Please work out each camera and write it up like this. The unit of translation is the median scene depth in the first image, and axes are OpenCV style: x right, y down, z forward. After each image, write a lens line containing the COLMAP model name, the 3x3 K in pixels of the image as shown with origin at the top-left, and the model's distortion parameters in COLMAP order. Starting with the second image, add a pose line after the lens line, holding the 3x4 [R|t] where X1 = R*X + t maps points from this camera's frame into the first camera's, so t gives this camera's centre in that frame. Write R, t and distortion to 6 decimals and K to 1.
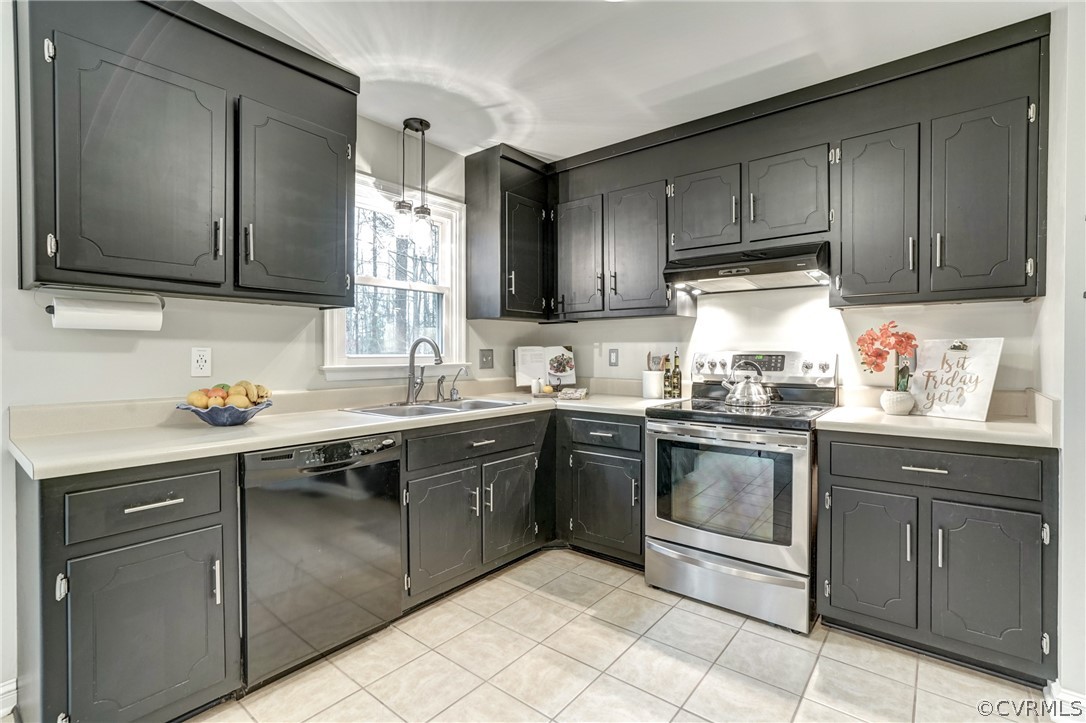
lens RADIAL K [[501.1, 0, 547.5], [0, 501.1, 357.5], [0, 0, 1]] dist [-0.037772, 0.020184]
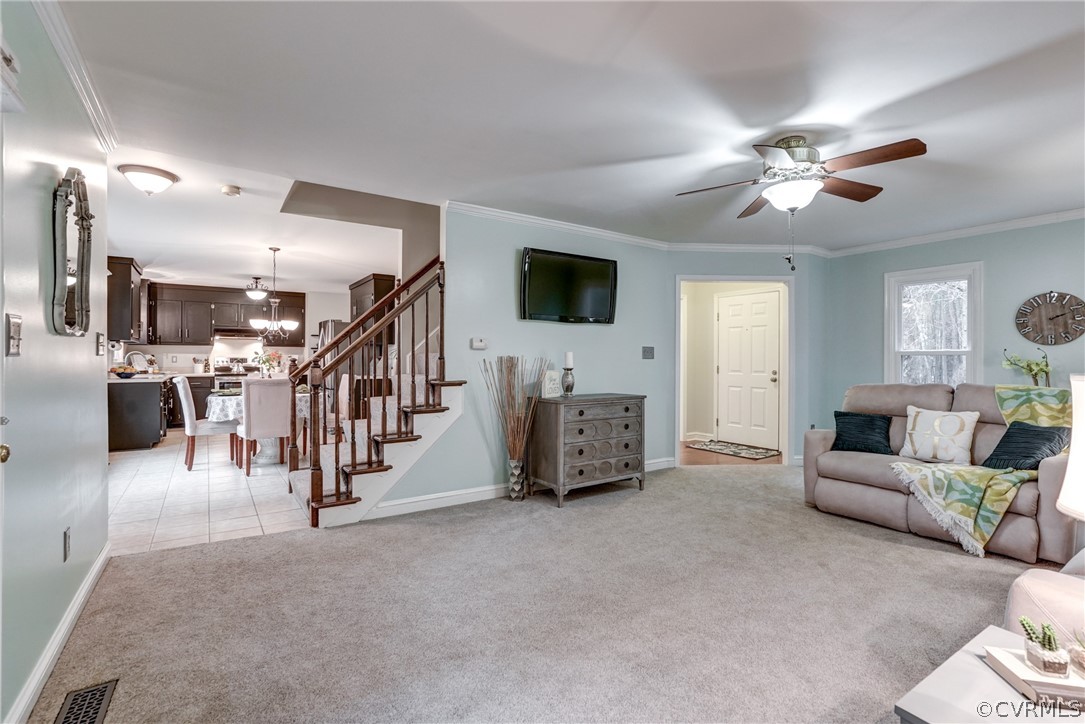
lens RADIAL K [[500.7, 0, 547.0], [0, 500.7, 358.0], [0, 0, 1]] dist [-0.037772, 0.020184]
pose [[0.286287, 0.002763, 0.958140, -2.429083], [0.006112, 0.999970, -0.004710, 0.023559], [-0.958124, 0.007204, 0.286262, -2.178964]]
